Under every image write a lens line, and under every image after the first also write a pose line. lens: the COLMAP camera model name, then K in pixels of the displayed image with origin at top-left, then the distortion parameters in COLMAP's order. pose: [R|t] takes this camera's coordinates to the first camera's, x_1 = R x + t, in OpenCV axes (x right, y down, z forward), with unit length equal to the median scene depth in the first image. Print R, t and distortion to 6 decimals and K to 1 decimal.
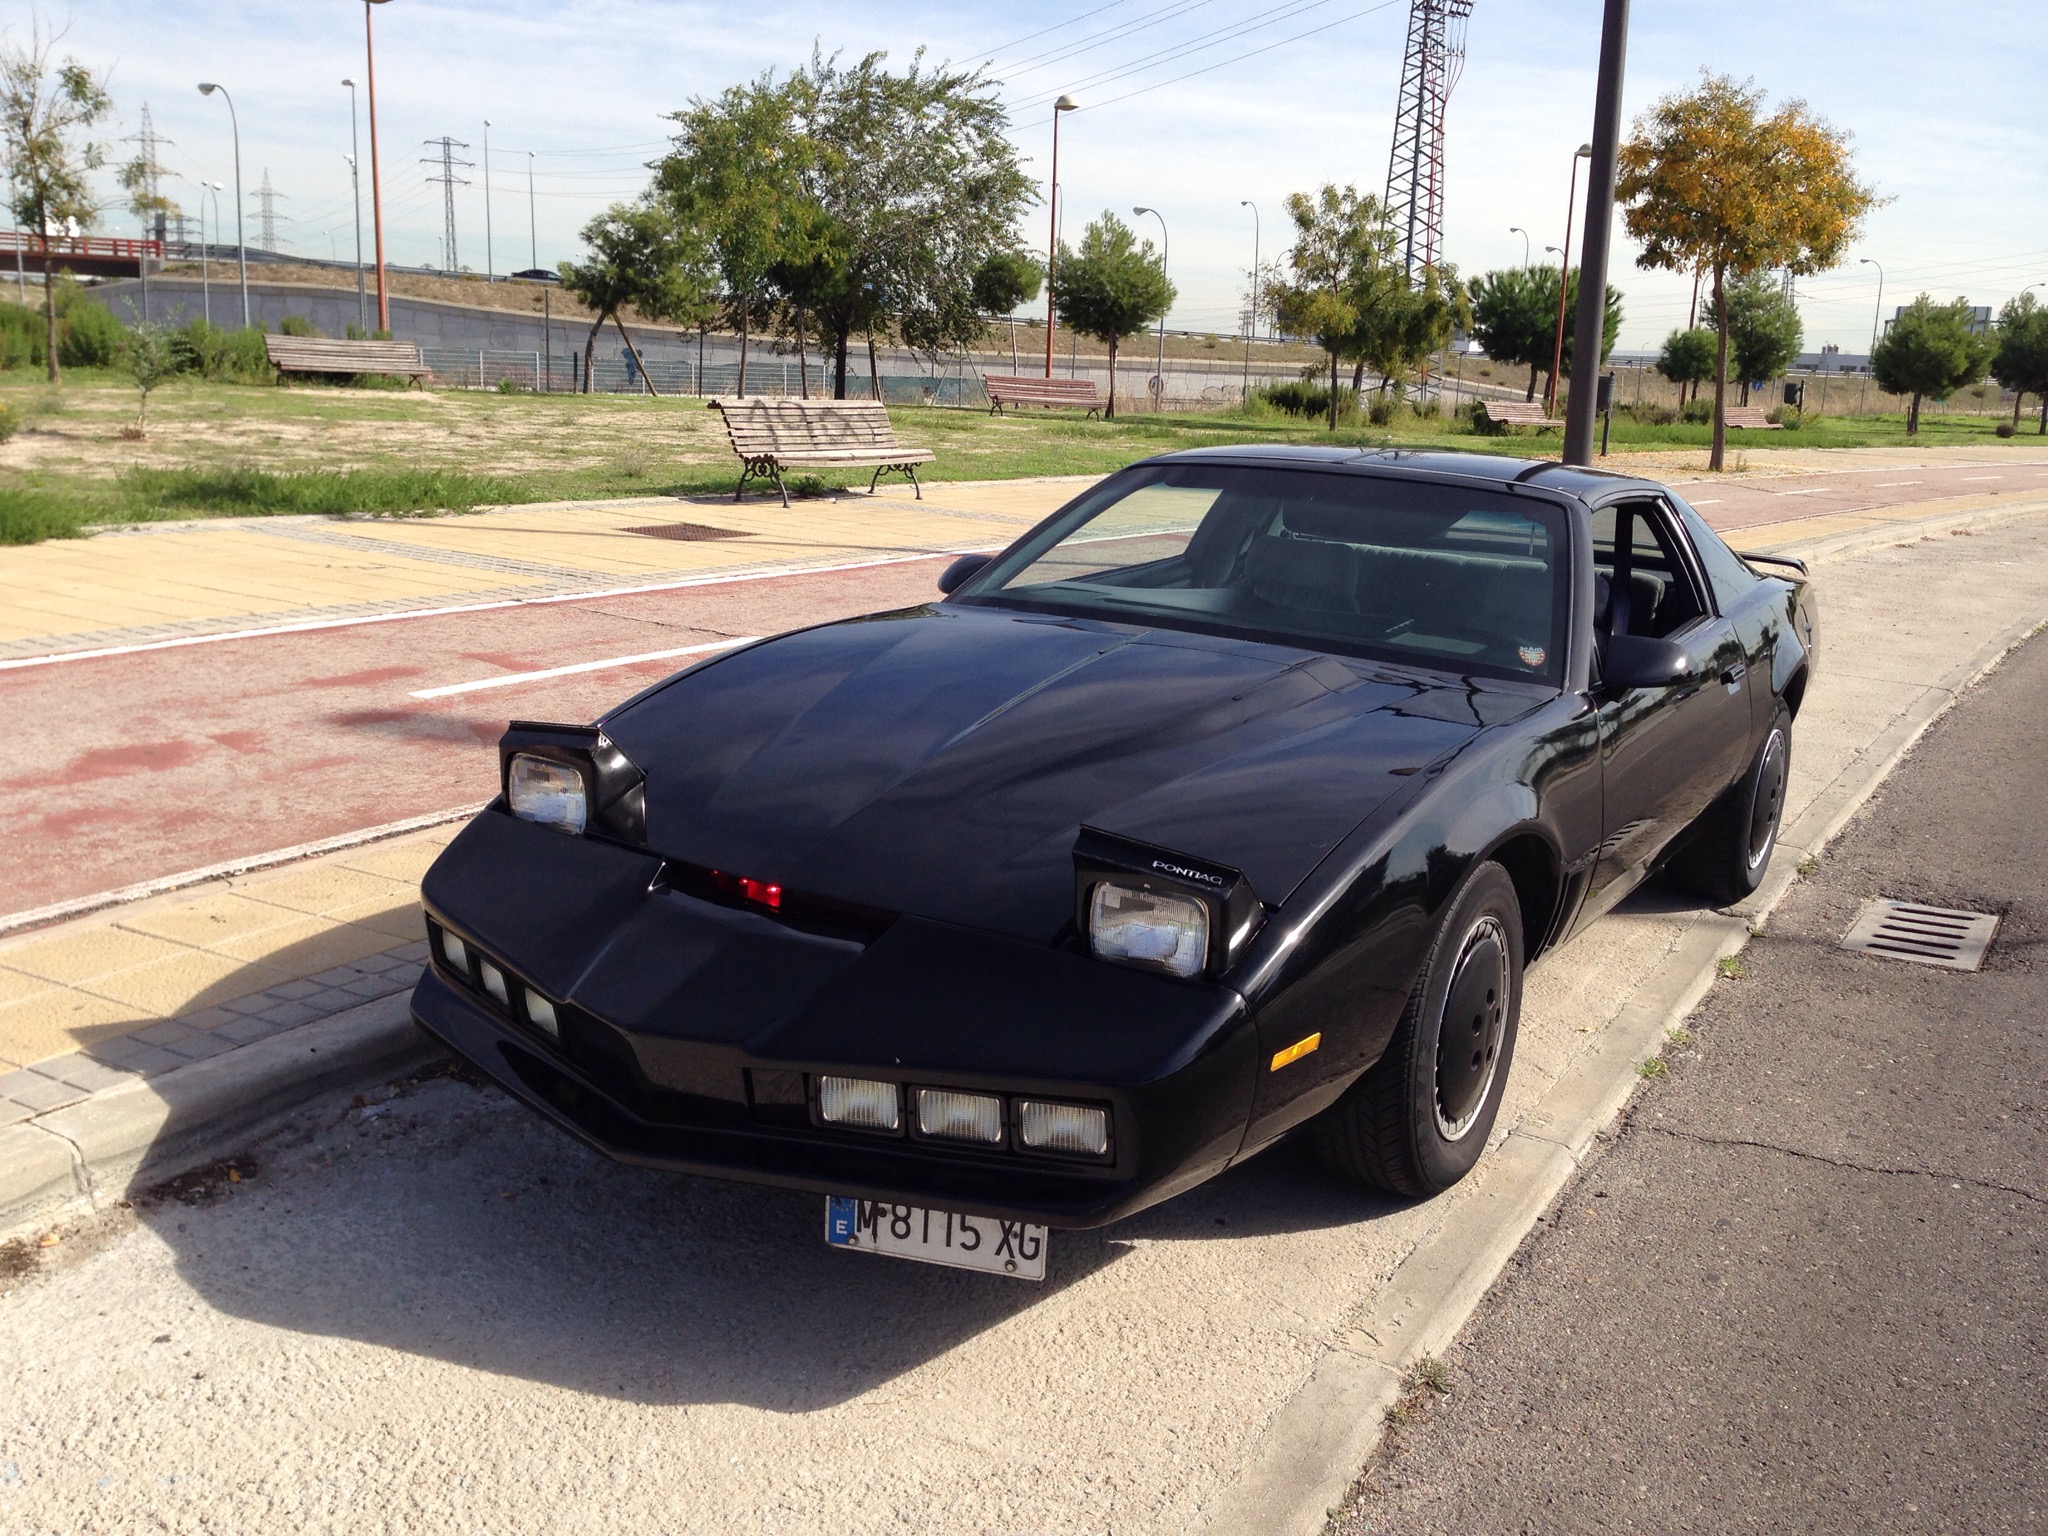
lens RADIAL K [[1902.0, 0, 1040.6], [0, 1902.0, 764.8], [0, 0, 1]] dist [0.135790, -0.241278]
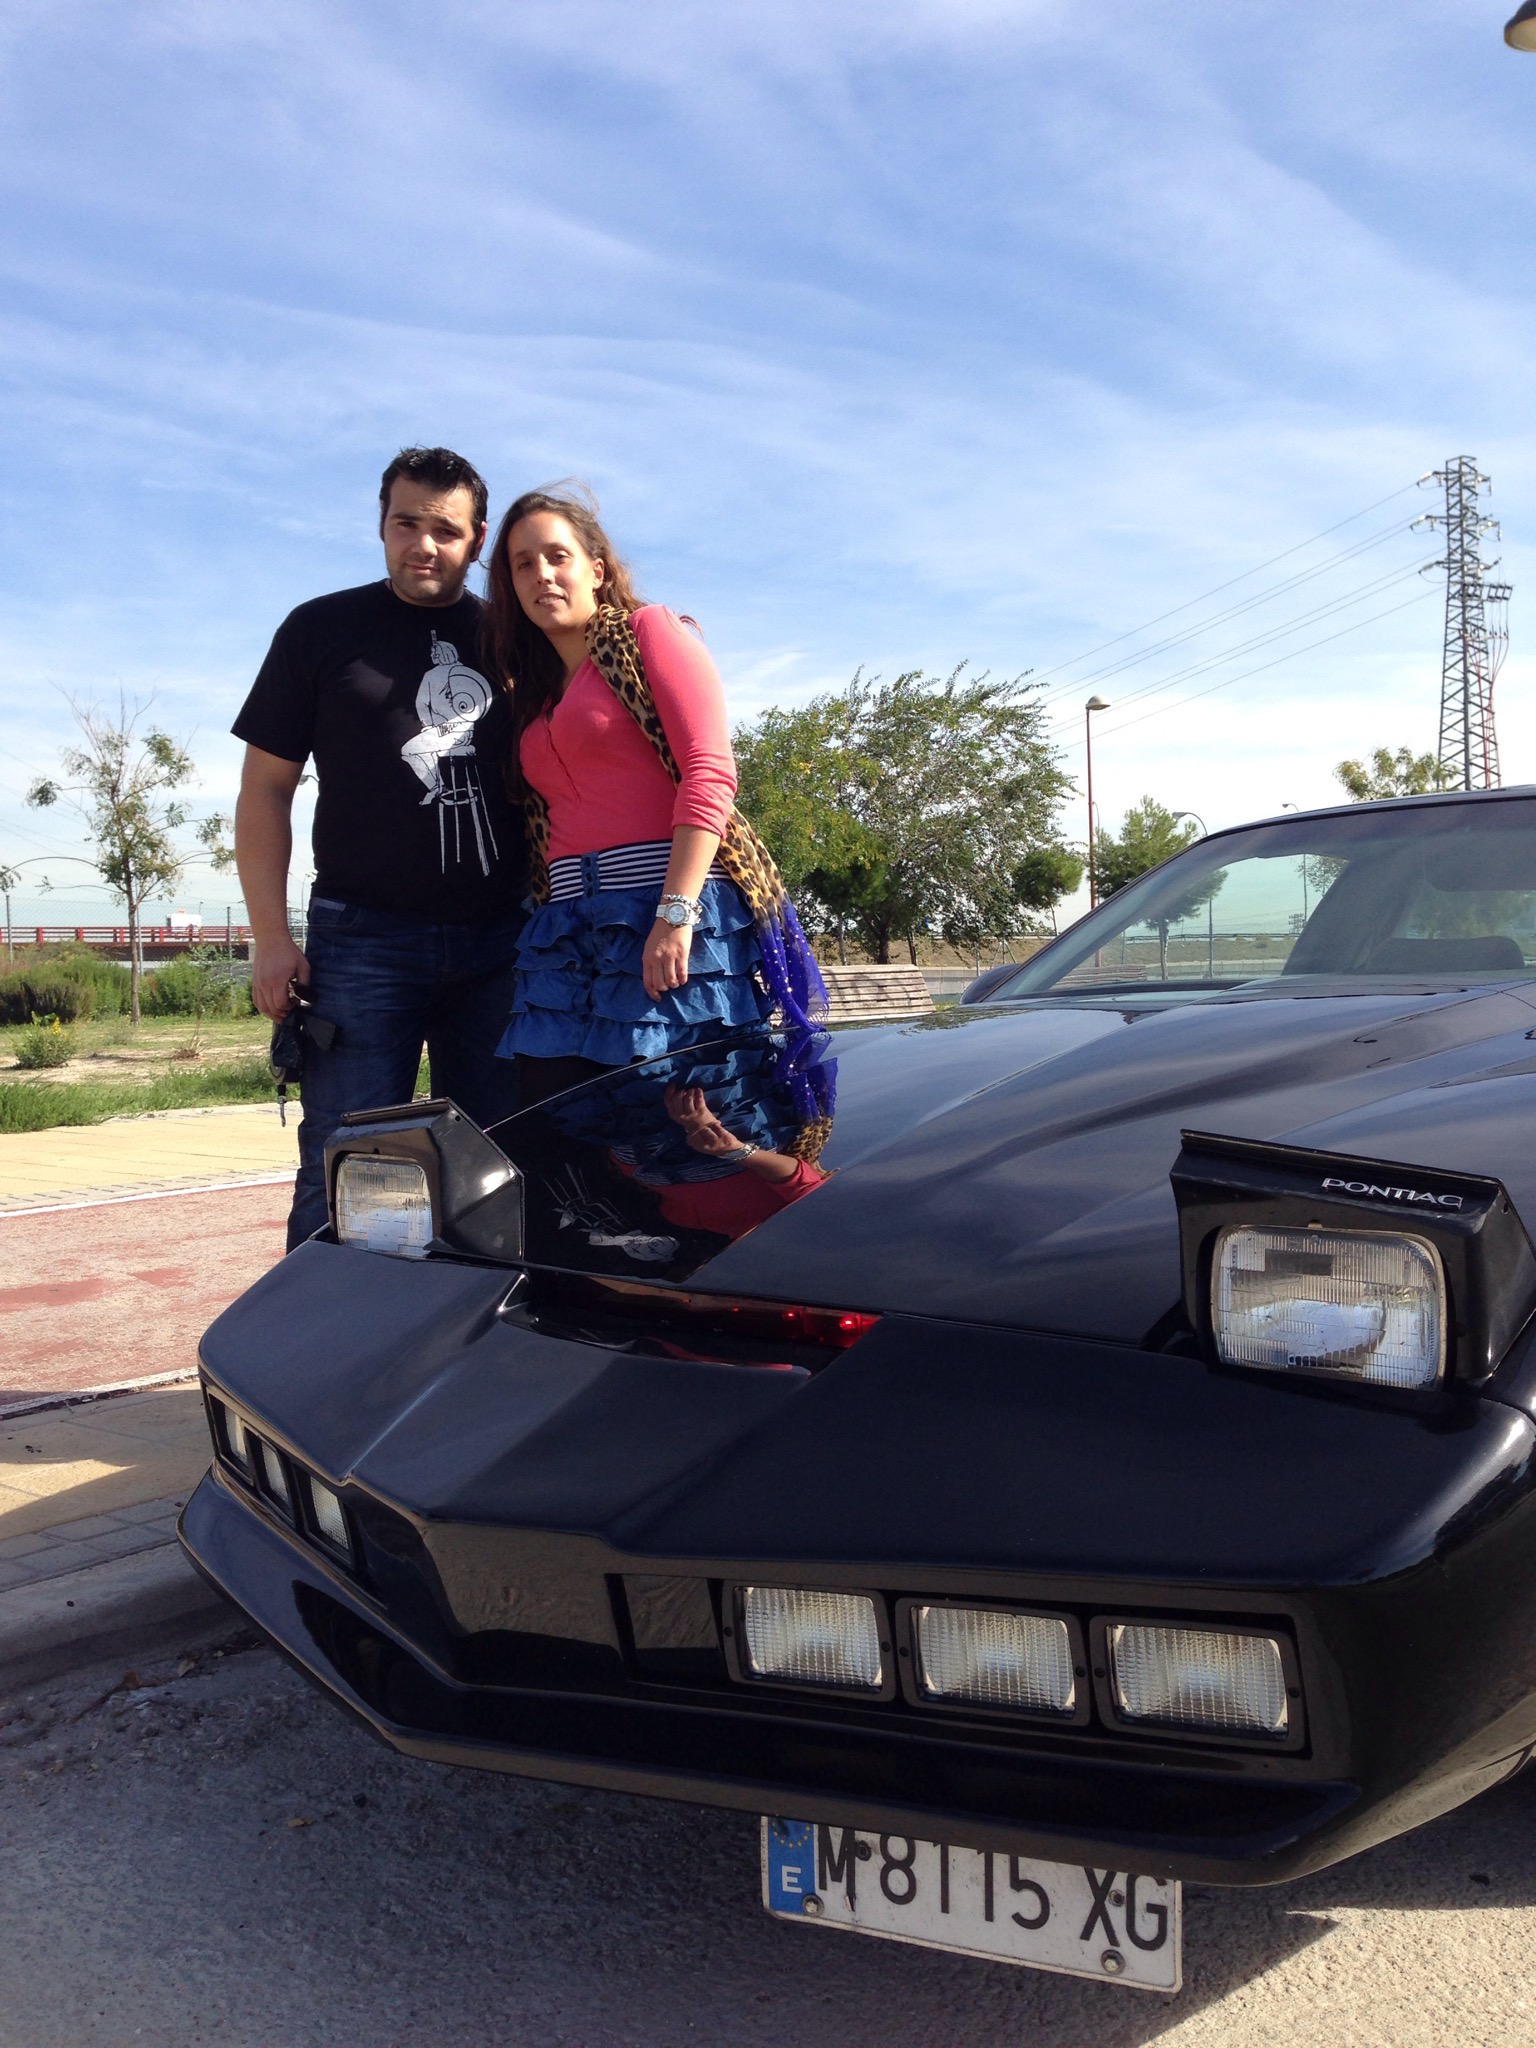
lens RADIAL K [[1901.7, 0, 772.9], [0, 1901.7, 1050.4], [0, 0, 1]] dist [0.145448, -0.293922]
pose [[0.984311, -0.063626, -0.164569, -0.002112], [0.033461, 0.983106, -0.179955, 0.055641], [0.173239, 0.171625, 0.969811, 0.219088]]
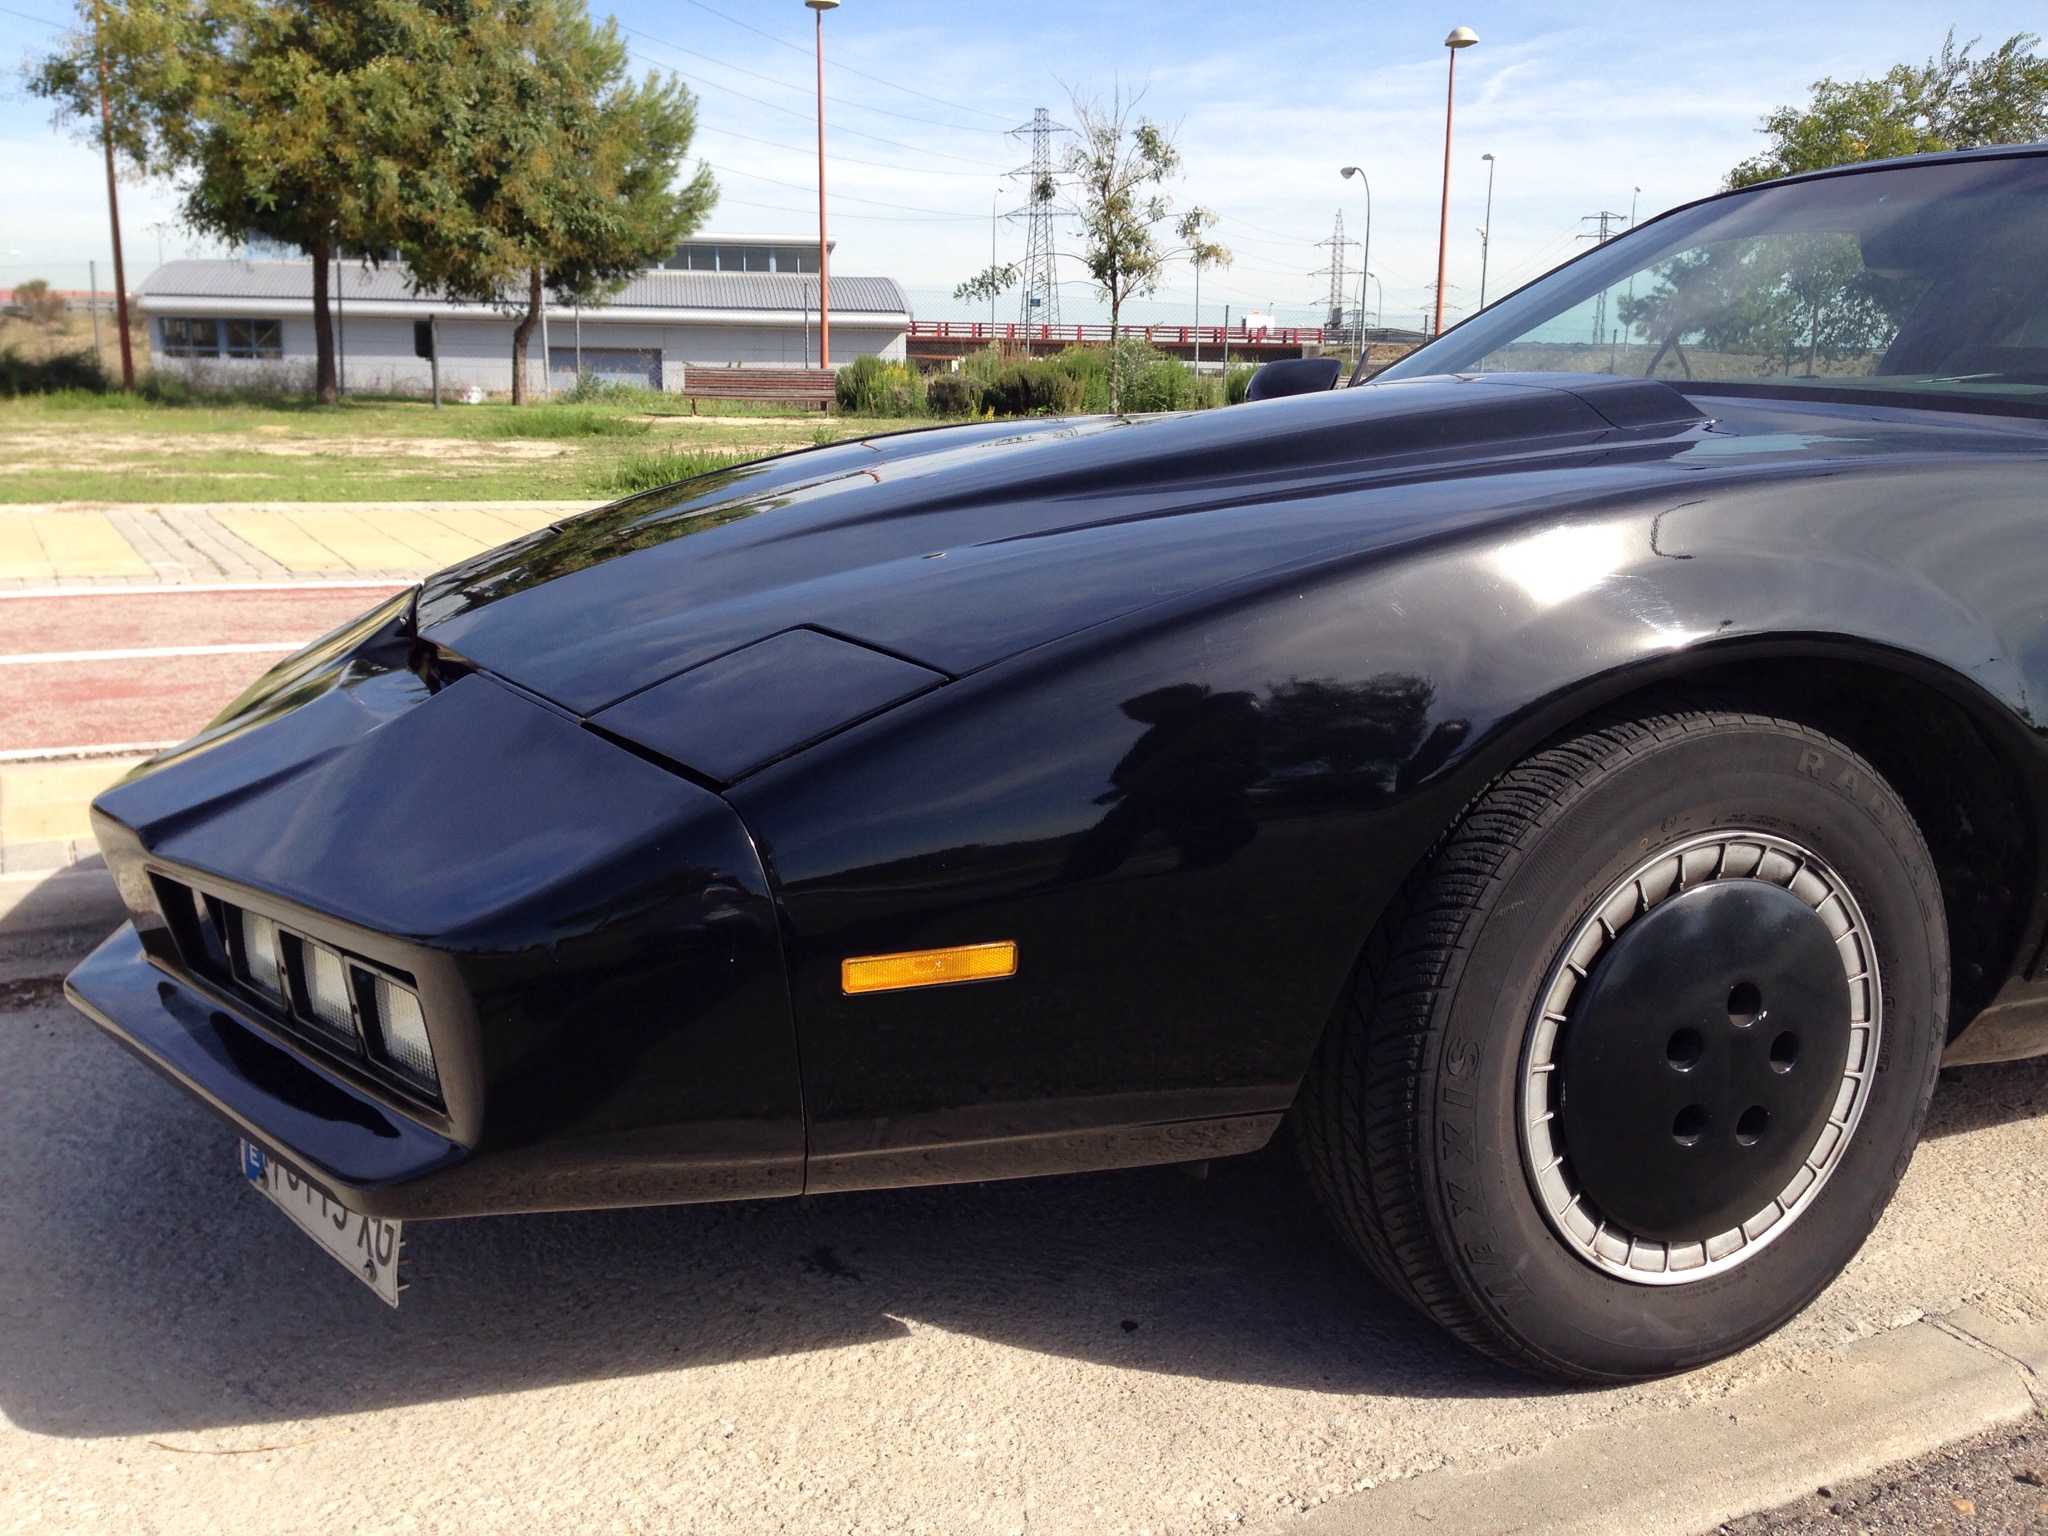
lens RADIAL K [[1902.0, 0, 1040.6], [0, 1902.0, 764.8], [0, 0, 1]] dist [0.135790, -0.241278]
pose [[0.839944, 0.070061, -0.538131, 0.220113], [-0.091116, 0.995761, -0.012578, 0.054924], [0.534969, 0.059598, 0.842767, 0.321256]]
